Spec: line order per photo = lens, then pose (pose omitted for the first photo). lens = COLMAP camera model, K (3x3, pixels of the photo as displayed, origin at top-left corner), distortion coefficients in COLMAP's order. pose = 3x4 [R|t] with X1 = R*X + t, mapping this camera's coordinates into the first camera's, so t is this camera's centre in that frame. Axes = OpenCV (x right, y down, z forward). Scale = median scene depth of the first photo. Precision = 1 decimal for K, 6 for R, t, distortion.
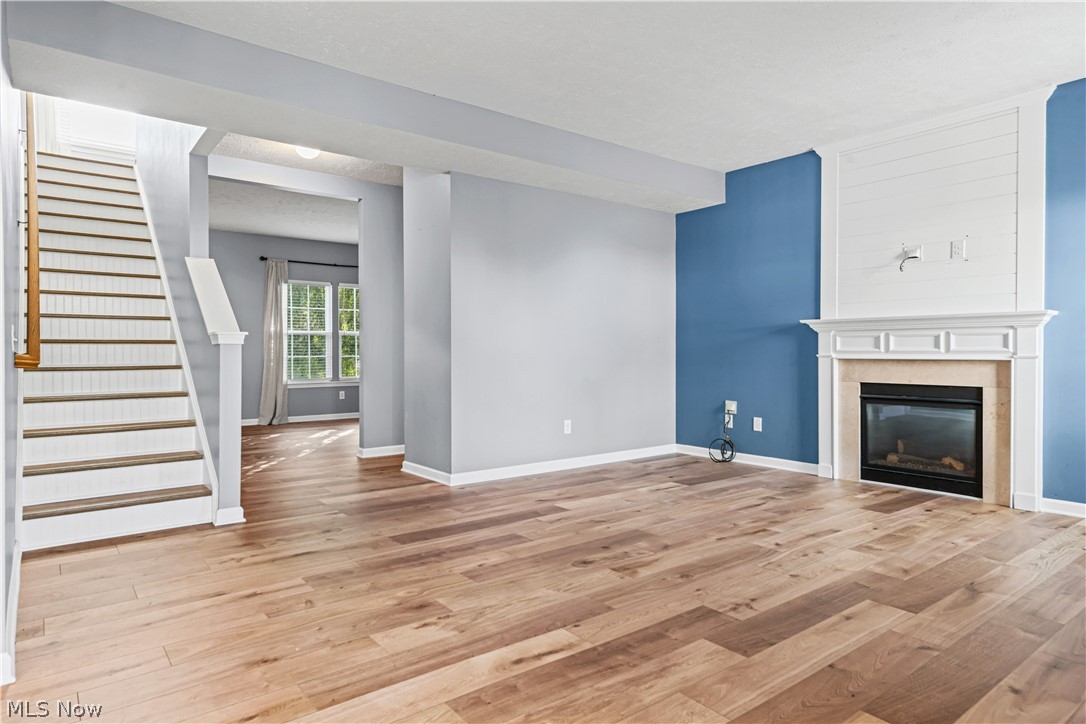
lens RADIAL K [[645.3, 0, 543.0], [0, 645.3, 362.0], [0, 0, 1]] dist [-0.000983, -0.000190]
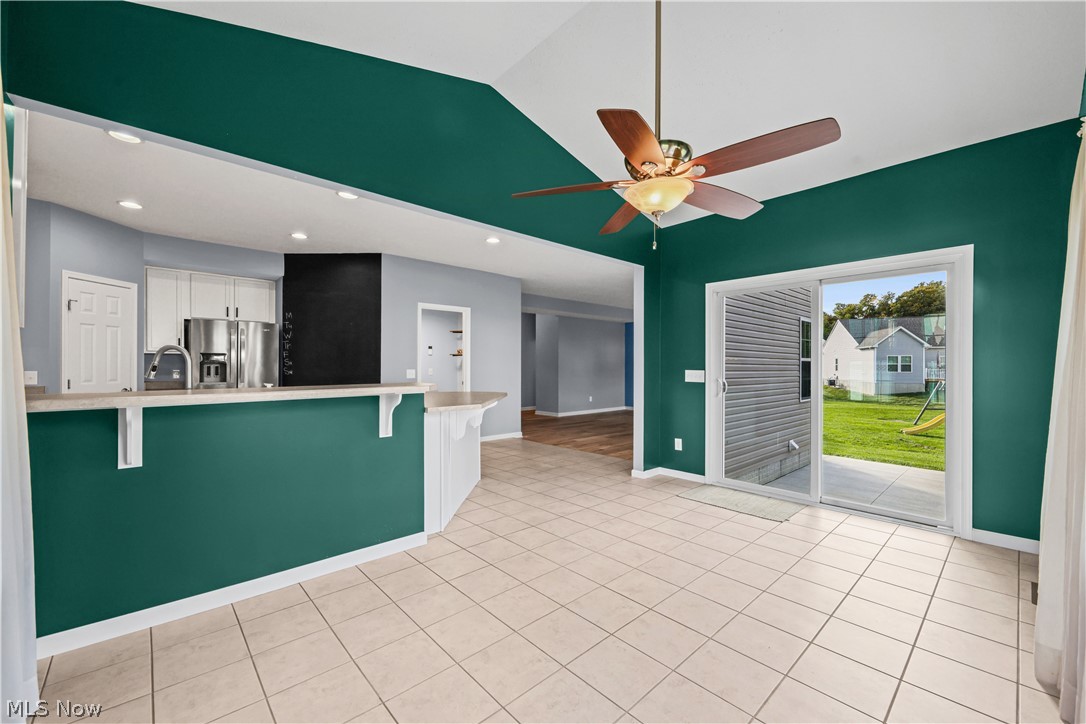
lens RADIAL K [[434.6, 0, 543.0], [0, 434.6, 362.0], [0, 0, 1]] dist [0.001186, 0.000065]
pose [[0.996982, 0.004474, 0.077503, -0.339302], [-0.003181, 0.999854, -0.016792, -0.033699], [-0.077567, 0.016495, 0.996851, -0.972000]]
